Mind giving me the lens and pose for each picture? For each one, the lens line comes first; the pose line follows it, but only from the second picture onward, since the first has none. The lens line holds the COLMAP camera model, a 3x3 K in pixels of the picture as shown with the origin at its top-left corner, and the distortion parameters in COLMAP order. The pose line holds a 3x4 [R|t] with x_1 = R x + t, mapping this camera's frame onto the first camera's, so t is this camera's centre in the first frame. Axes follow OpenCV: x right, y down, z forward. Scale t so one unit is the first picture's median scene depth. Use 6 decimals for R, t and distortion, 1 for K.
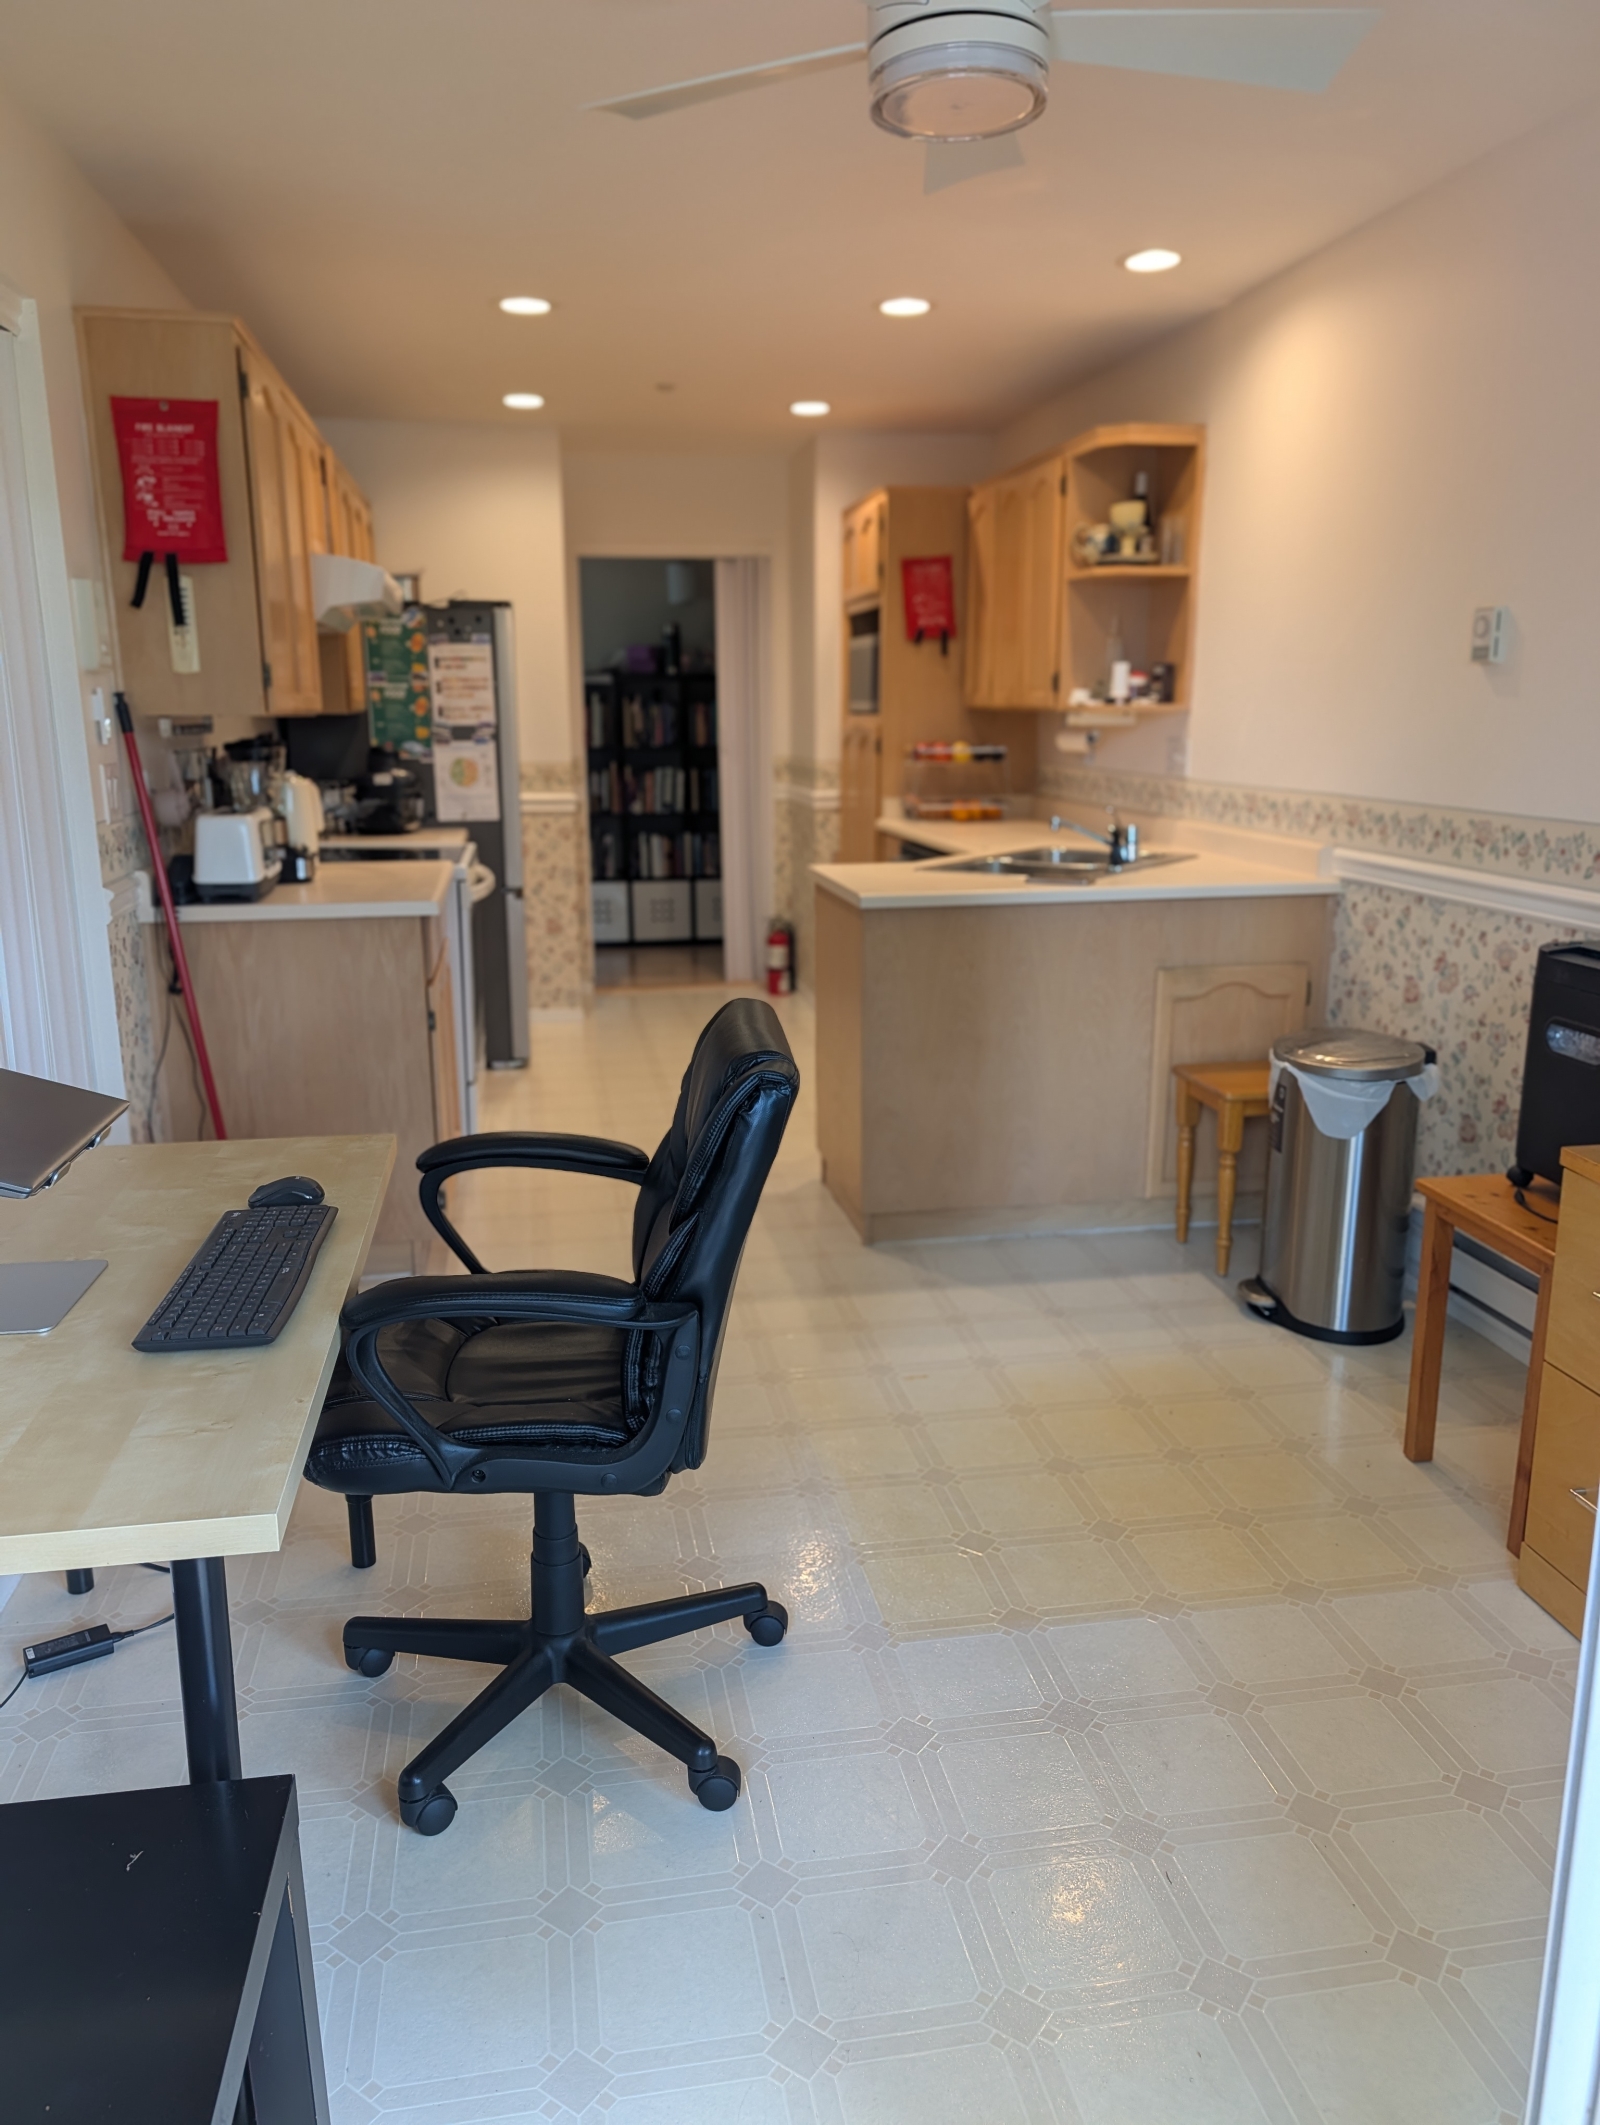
lens RADIAL K [[1541.7, 0, 796.1], [0, 1541.7, 1061.0], [0, 0, 1]] dist [0.017586, -0.004677]
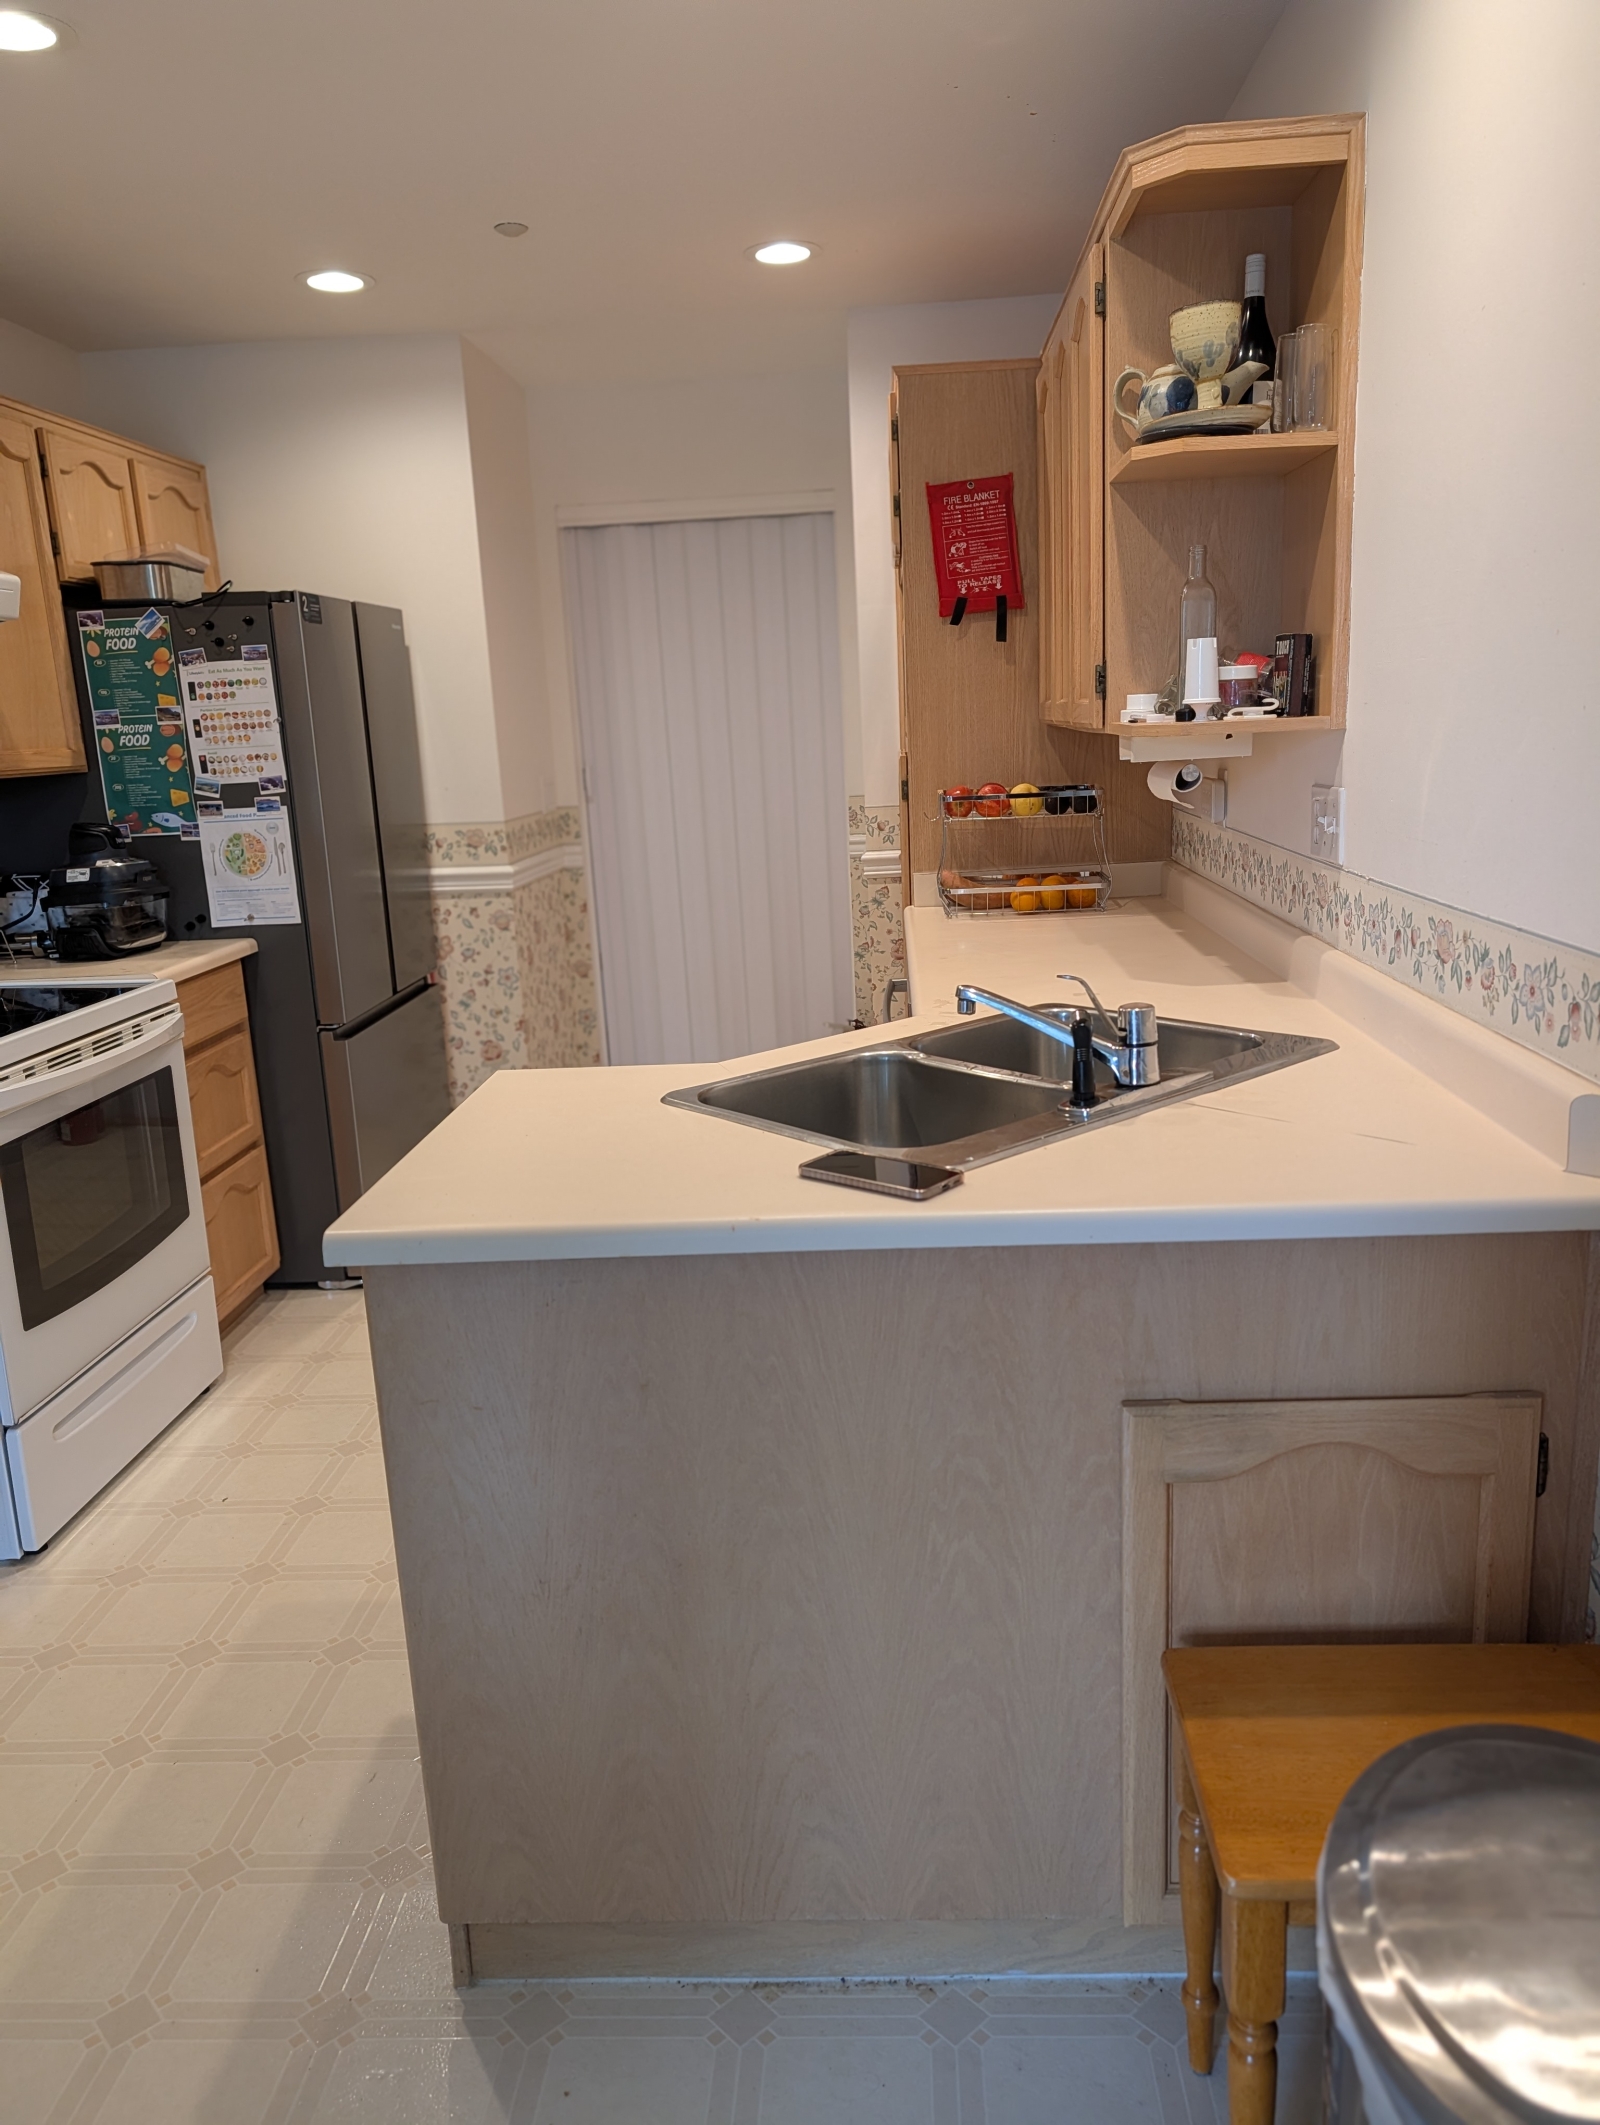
lens RADIAL K [[1541.7, 0, 803.2], [0, 1541.7, 1064.7], [0, 0, 1]] dist [0.017586, -0.004677]
pose [[0.974205, 0.009934, -0.225447, 0.170980], [-0.009263, 0.999949, 0.004035, -0.104166], [0.225476, -0.001843, 0.974247, 0.418241]]
